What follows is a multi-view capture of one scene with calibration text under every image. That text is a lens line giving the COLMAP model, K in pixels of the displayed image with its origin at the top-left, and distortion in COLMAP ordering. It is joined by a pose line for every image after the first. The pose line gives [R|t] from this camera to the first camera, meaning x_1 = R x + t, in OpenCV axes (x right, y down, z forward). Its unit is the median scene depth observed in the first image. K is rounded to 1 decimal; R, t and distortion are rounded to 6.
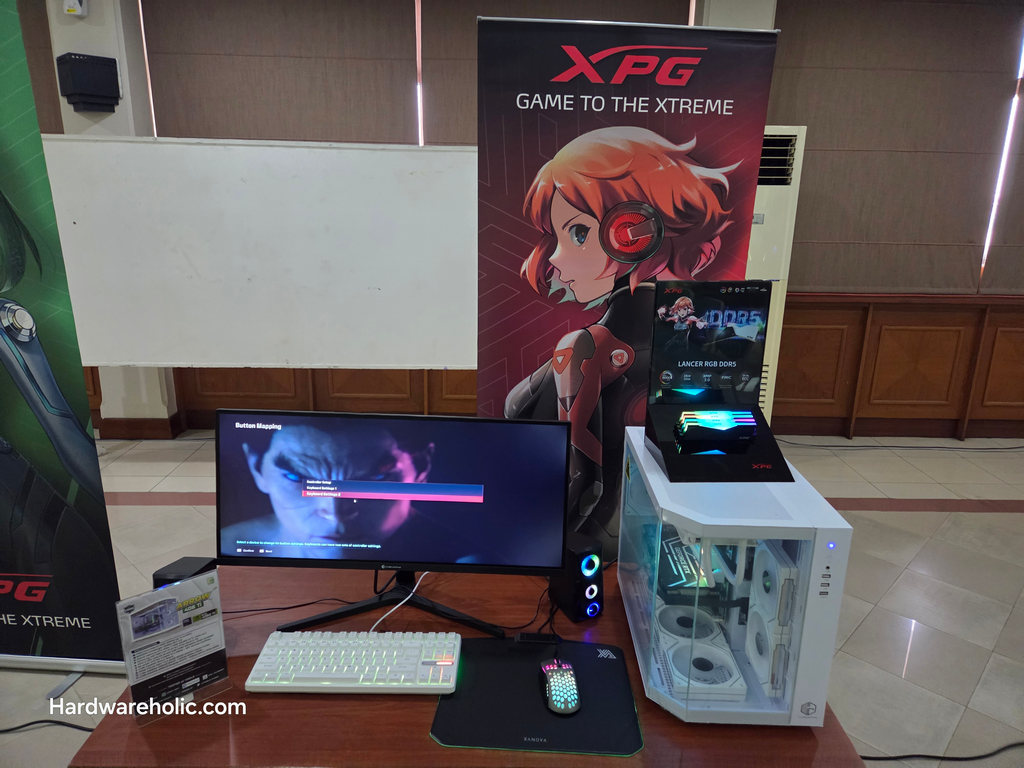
lens RADIAL K [[672.2, 0, 519.0], [0, 672.2, 381.4], [0, 0, 1]] dist [0.069020, -0.065389]
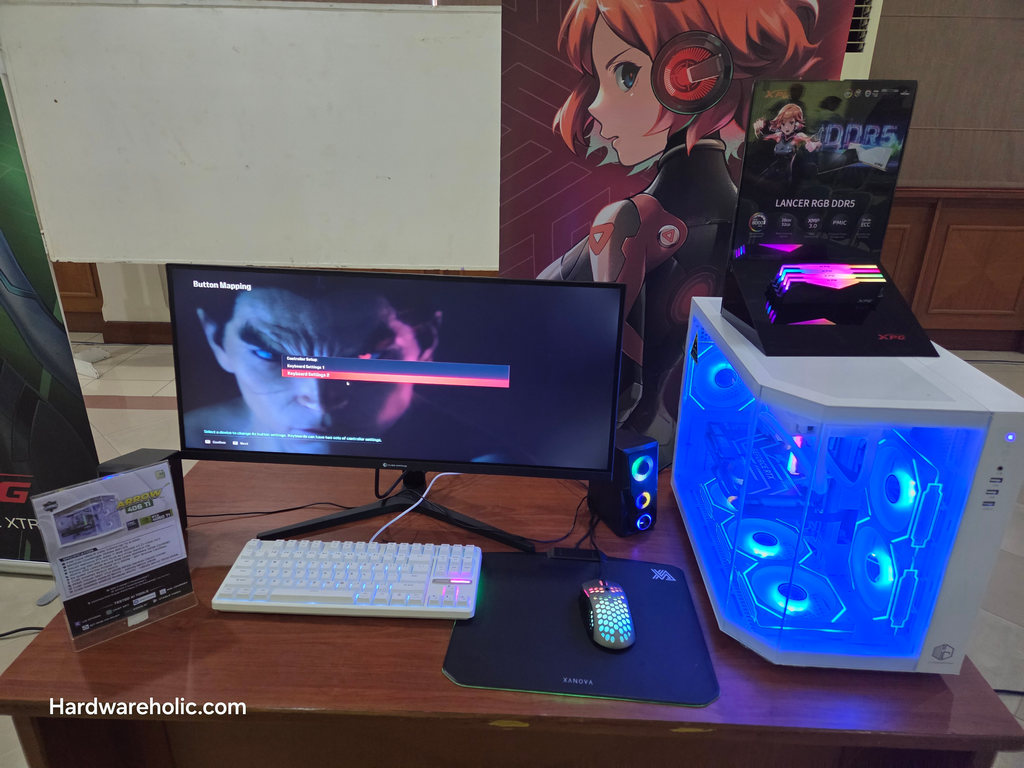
lens RADIAL K [[682.7, 0, 512.0], [0, 682.7, 384.0], [0, 0, 1]] dist [0.070541, -0.068149]
pose [[0.999245, 0.012042, -0.036941, -0.020848], [-0.007448, 0.992495, 0.122056, 0.078333], [0.038134, -0.121689, 0.991836, 0.211704]]
